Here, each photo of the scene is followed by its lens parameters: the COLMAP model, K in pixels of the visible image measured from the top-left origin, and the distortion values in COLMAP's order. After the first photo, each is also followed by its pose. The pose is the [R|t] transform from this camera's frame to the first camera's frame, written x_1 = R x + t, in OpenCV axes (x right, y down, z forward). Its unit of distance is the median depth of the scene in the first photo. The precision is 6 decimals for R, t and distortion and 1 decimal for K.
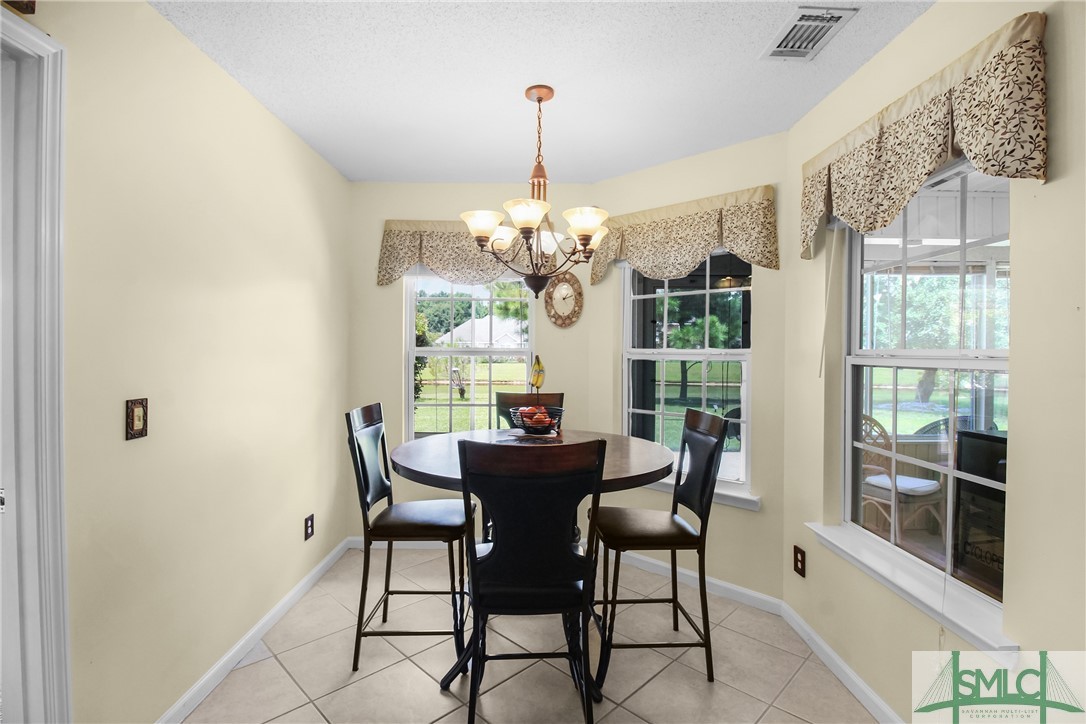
lens RADIAL K [[513.6, 0, 543.3], [0, 513.6, 356.9], [0, 0, 1]] dist [0.000151, -0.013137]
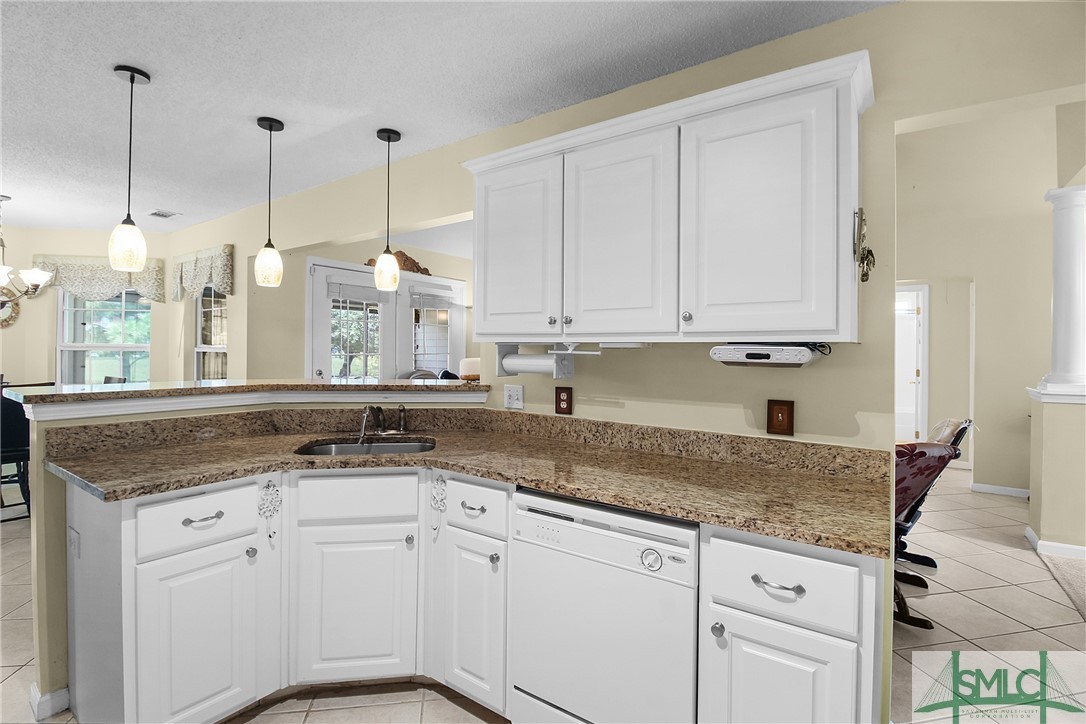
lens RADIAL K [[514.1, 0, 543.9], [0, 514.1, 353.0], [0, 0, 1]] dist [-0.001862, -0.011734]
pose [[0.590190, -0.005052, 0.807248, -0.255944], [0.003486, 0.999987, 0.003710, 0.014423], [-0.807257, 0.000625, 0.590200, -1.285892]]
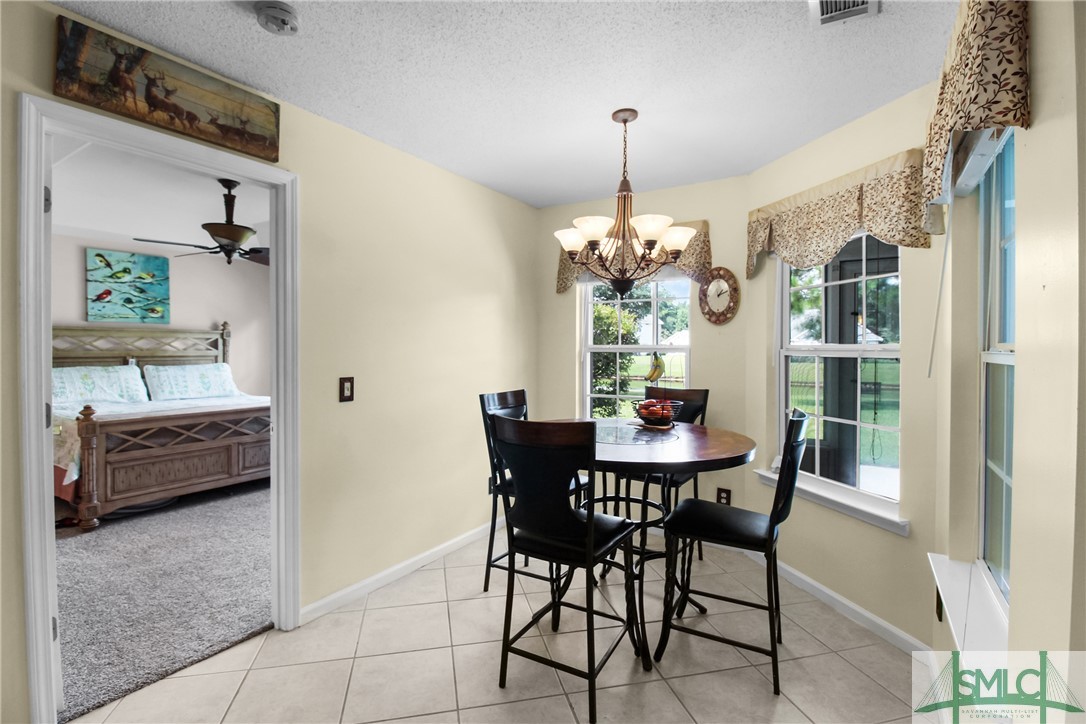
lens RADIAL K [[514.1, 0, 543.9], [0, 514.1, 353.0], [0, 0, 1]] dist [-0.001862, -0.011734]
pose [[0.844075, 0.002086, -0.536221, 0.376542], [-0.004612, 0.999984, -0.003370, 0.004929], [0.536205, 0.005318, 0.844071, -0.027475]]
